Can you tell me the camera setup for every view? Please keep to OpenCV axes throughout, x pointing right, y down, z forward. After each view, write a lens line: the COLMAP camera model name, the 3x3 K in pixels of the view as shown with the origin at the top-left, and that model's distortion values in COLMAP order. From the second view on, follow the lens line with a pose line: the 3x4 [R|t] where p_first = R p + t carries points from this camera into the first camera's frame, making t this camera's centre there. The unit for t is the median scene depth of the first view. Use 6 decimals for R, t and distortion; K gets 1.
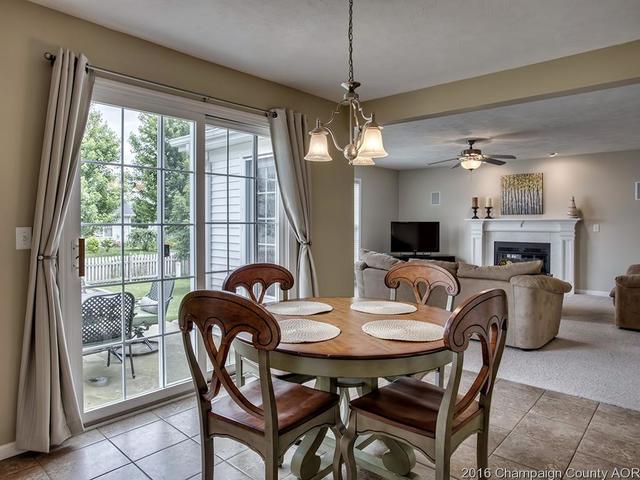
lens RADIAL K [[409.4, 0, 321.0], [0, 409.4, 224.6], [0, 0, 1]] dist [-0.029199, 0.004224]
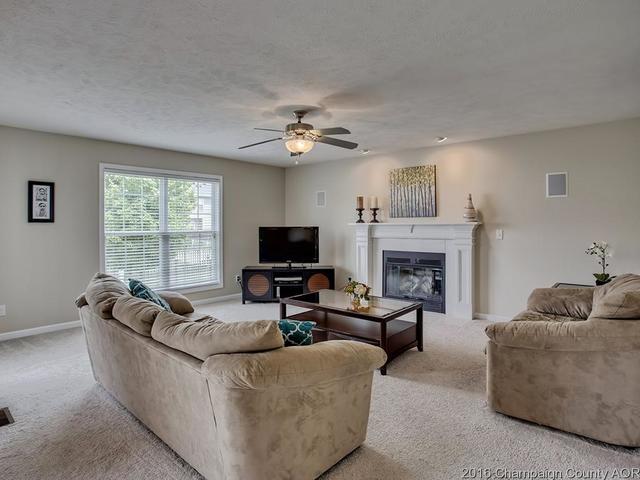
lens RADIAL K [[359.1, 0, 290.7], [0, 359.1, 225.5], [0, 0, 1]] dist [-0.086224, 0.031325]
pose [[0.999560, -0.007245, -0.028769, 0.294702], [0.007164, 0.999970, -0.002921, -0.008642], [0.028789, 0.002714, 0.999582, 0.312804]]
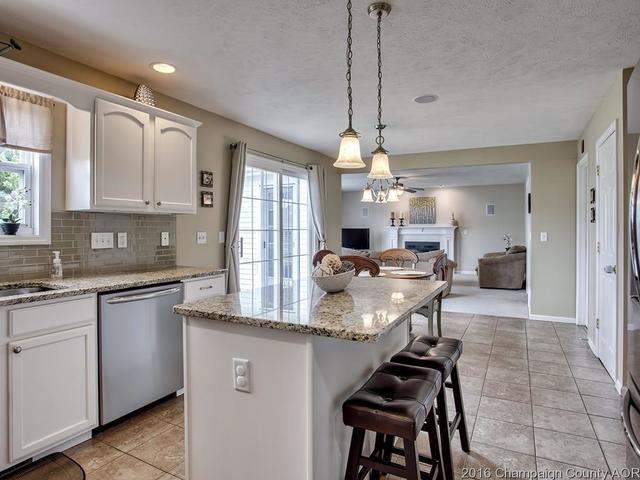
lens RADIAL K [[380.3, 0, 323.6], [0, 380.3, 228.7], [0, 0, 1]] dist [-0.002184, 0.000584]
pose [[0.966113, -0.001420, 0.258115, -0.256874], [0.002760, 0.999985, -0.004829, 0.000262], [-0.258104, 0.005378, 0.966102, -0.317311]]
